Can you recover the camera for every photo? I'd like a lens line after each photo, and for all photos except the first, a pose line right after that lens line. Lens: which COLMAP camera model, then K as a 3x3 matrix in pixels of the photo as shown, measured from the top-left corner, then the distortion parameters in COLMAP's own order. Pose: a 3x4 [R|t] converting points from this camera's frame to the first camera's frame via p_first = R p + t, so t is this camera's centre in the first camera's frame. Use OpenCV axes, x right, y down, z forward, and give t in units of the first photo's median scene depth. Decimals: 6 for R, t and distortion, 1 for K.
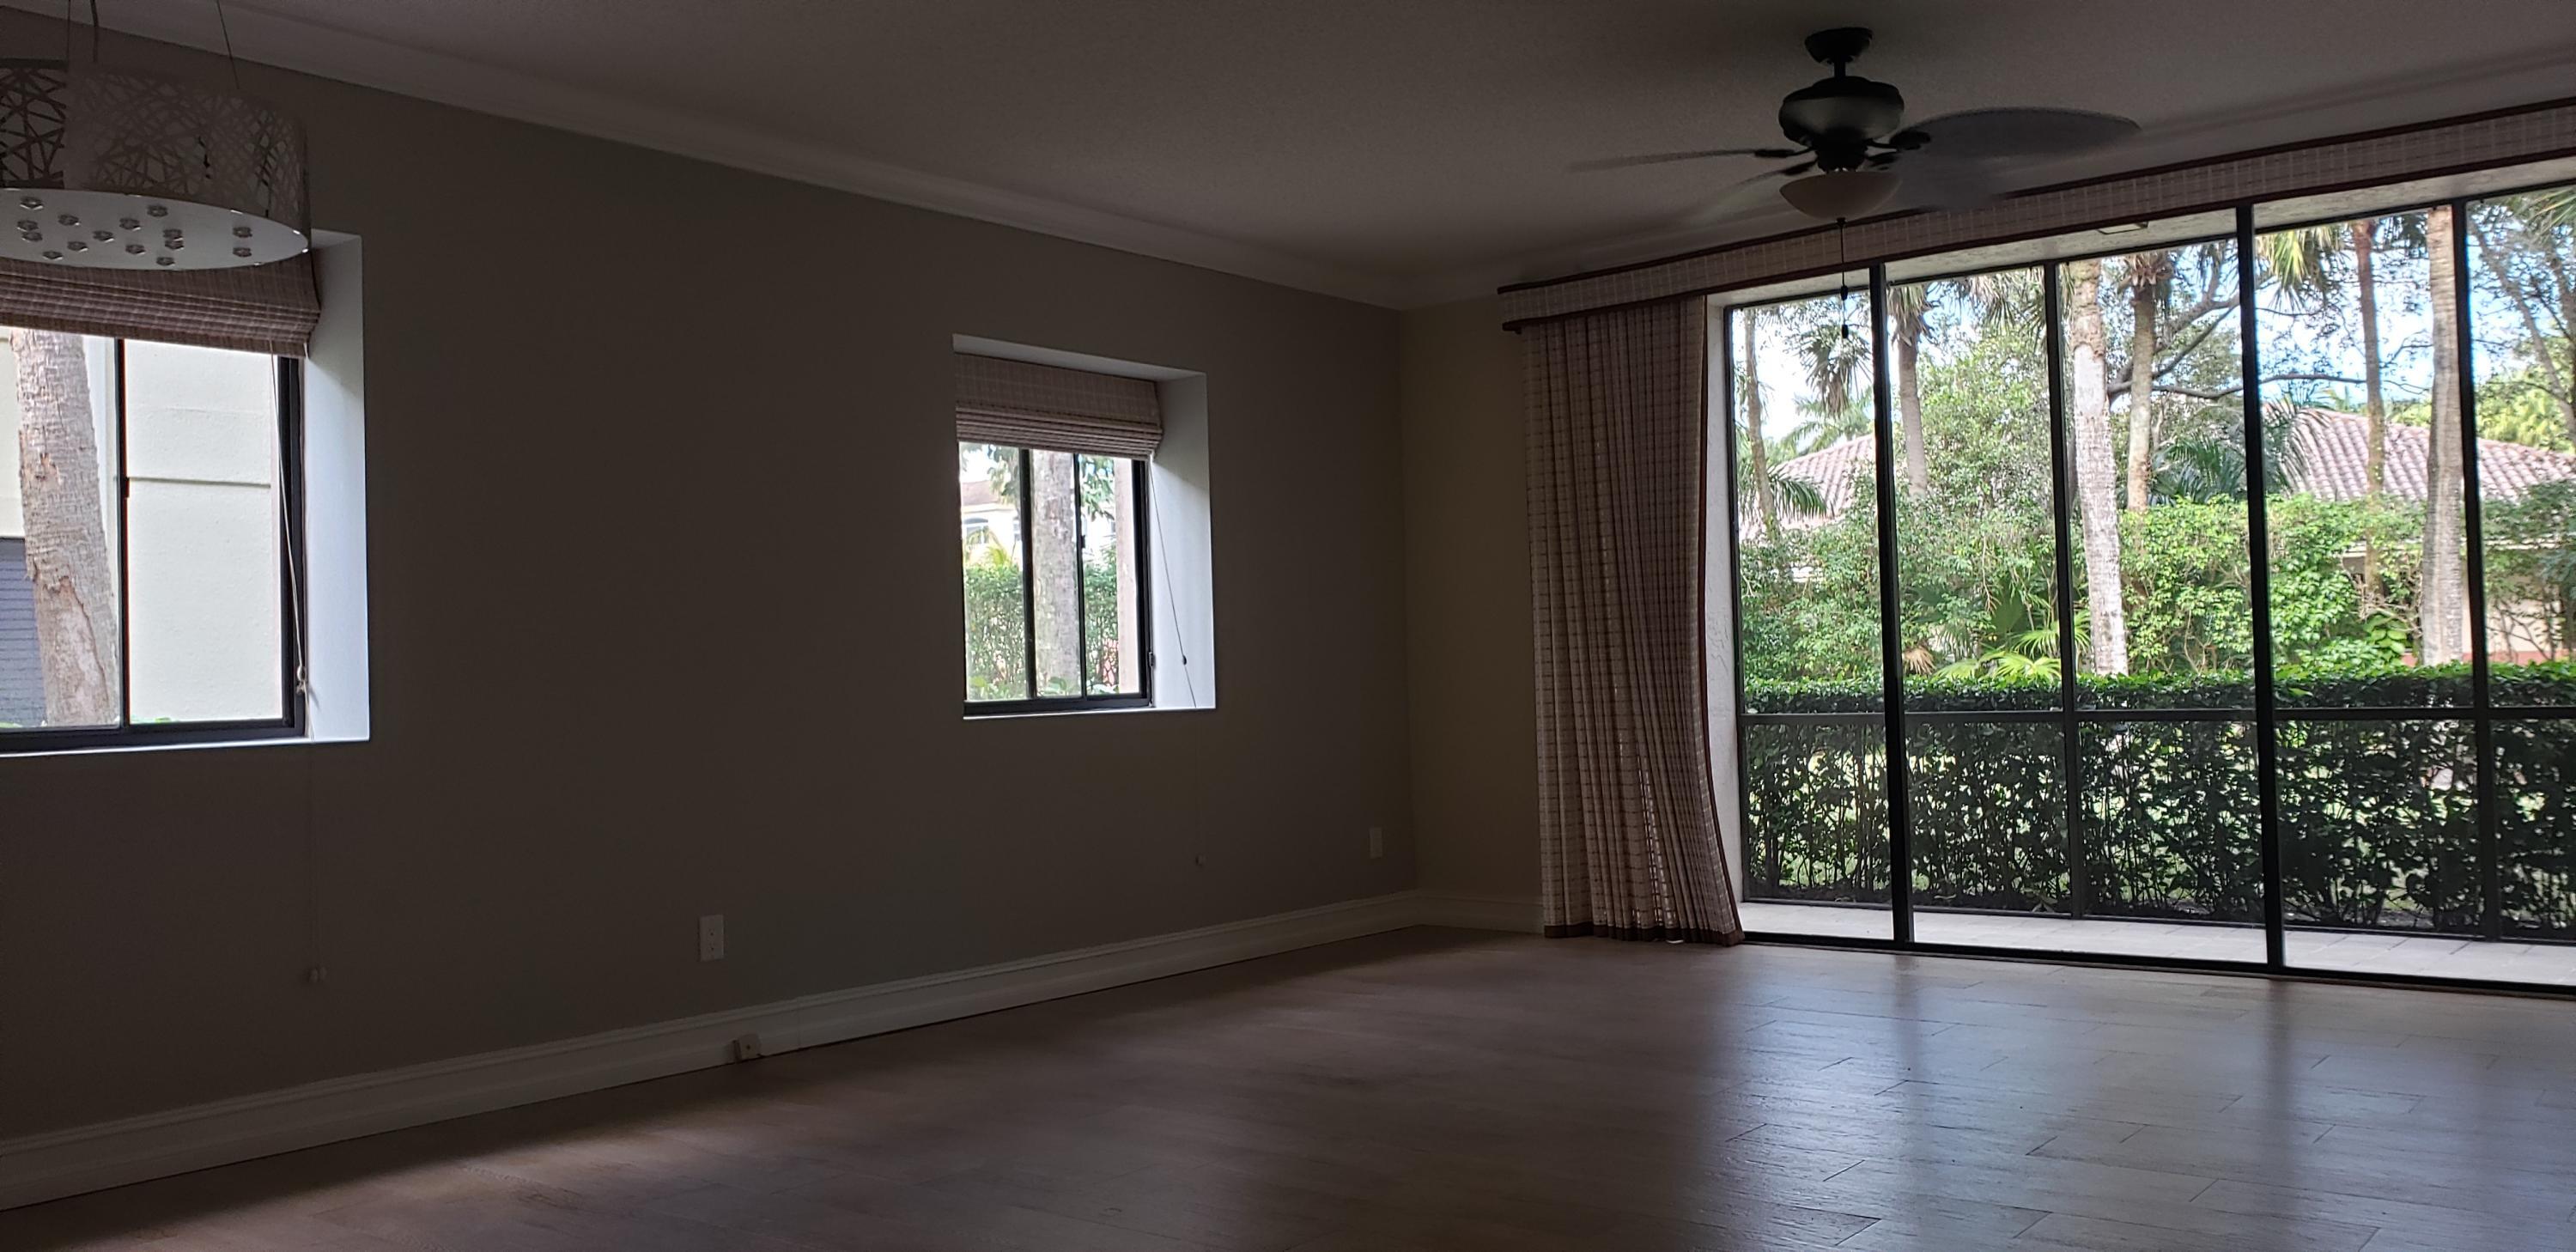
lens RADIAL K [[1982.6, 0, 1225.2], [0, 1982.6, 630.9], [0, 0, 1]] dist [0.065407, -0.277457]
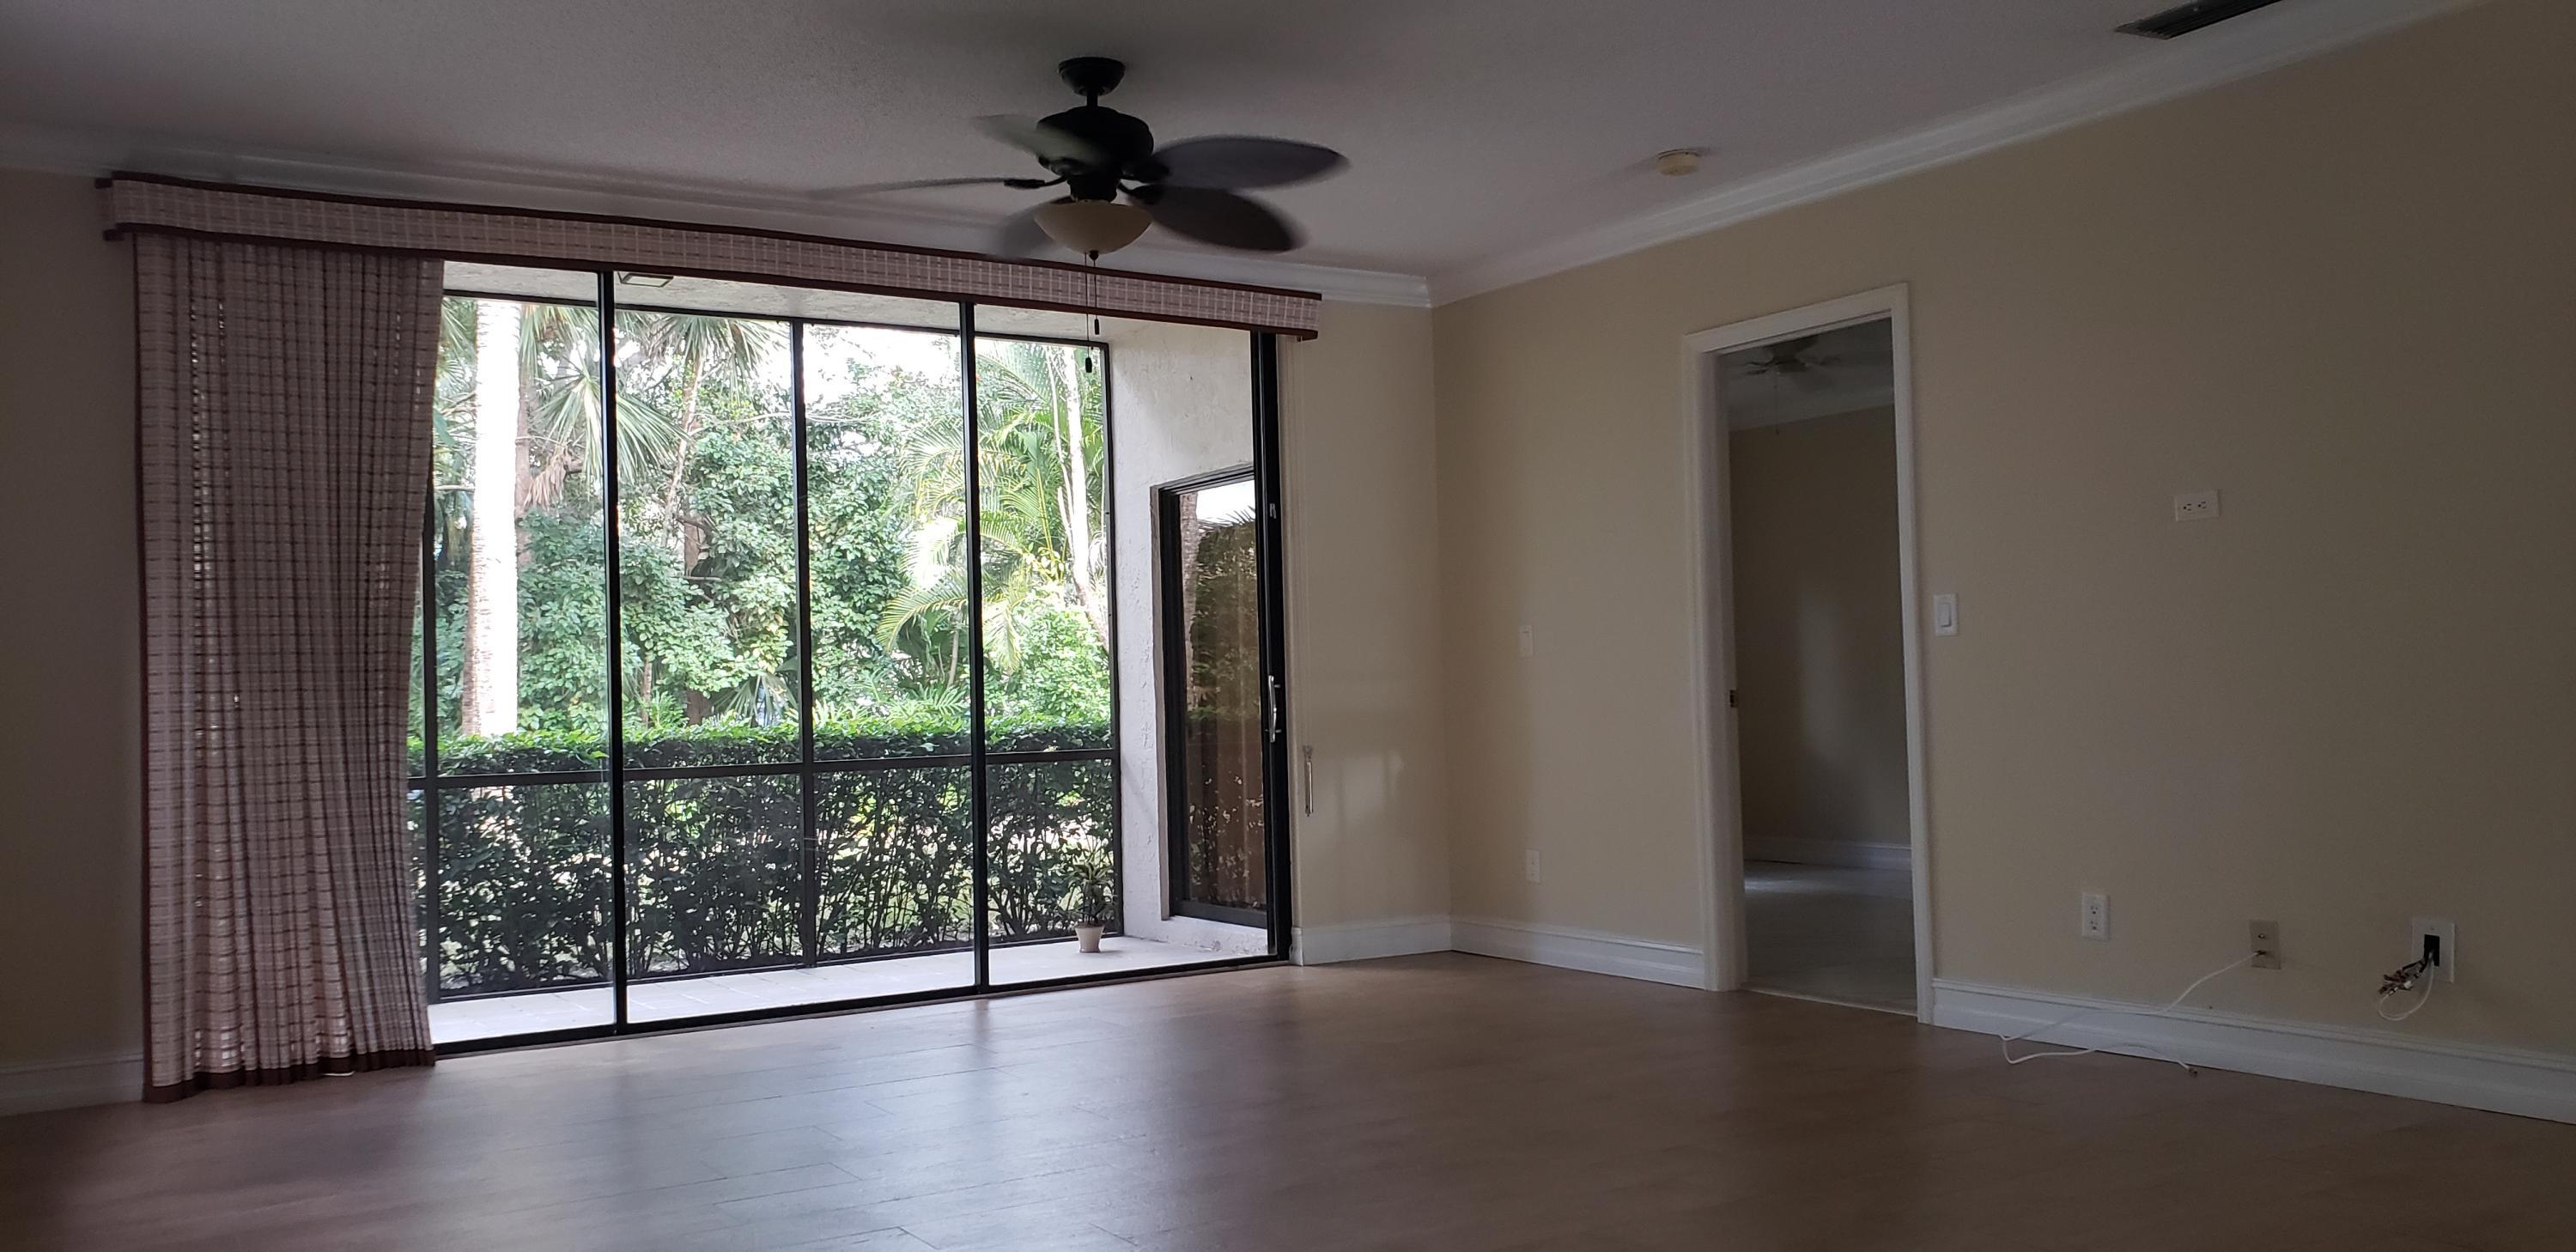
lens RADIAL K [[1957.0, 0, 1164.1], [0, 1957.0, 670.4], [0, 0, 1]] dist [0.327541, -0.256524]
pose [[0.364209, 0.032838, 0.930738, -0.434535], [-0.008893, 0.999455, -0.031782, 0.022994], [-0.931275, 0.003298, 0.364302, 0.429742]]
